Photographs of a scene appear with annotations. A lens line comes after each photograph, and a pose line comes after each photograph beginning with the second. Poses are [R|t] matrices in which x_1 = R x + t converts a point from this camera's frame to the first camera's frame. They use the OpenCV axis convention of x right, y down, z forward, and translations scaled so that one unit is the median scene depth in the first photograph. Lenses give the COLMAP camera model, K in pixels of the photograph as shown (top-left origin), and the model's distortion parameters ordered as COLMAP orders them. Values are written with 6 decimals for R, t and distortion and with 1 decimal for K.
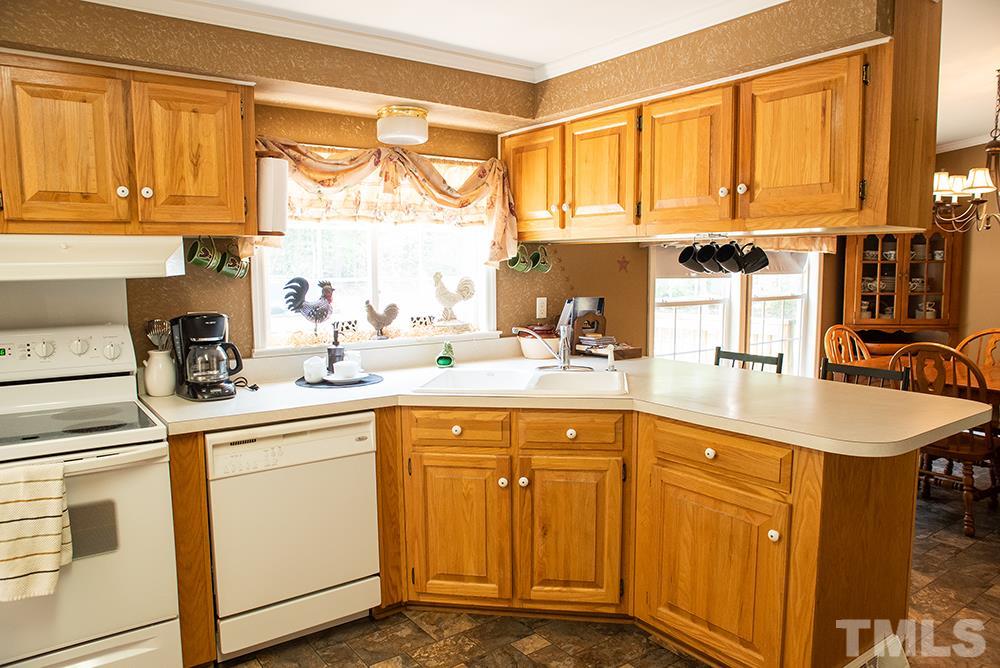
lens RADIAL K [[691.1, 0, 500.0], [0, 691.1, 334.0], [0, 0, 1]] dist [-0.060931, 0.004150]
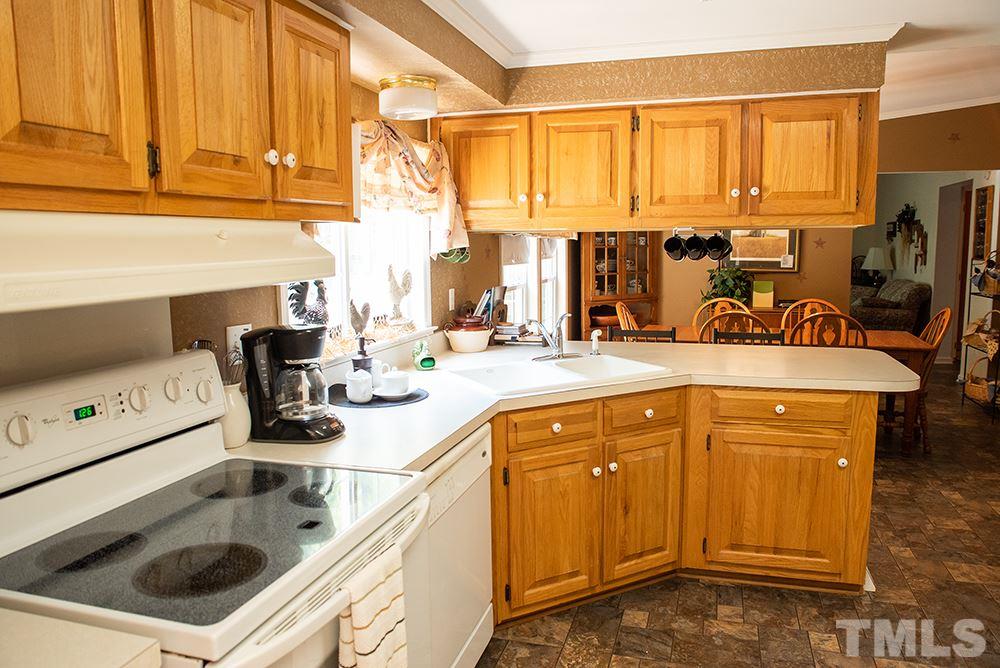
lens RADIAL K [[720.6, 0, 500.0], [0, 720.6, 334.0], [0, 0, 1]] dist [-0.065456, 0.000365]
pose [[0.799896, -0.077552, 0.595106, -0.711136], [0.067693, 0.996946, 0.038930, -0.036111], [-0.596308, 0.009145, 0.802703, 0.235372]]
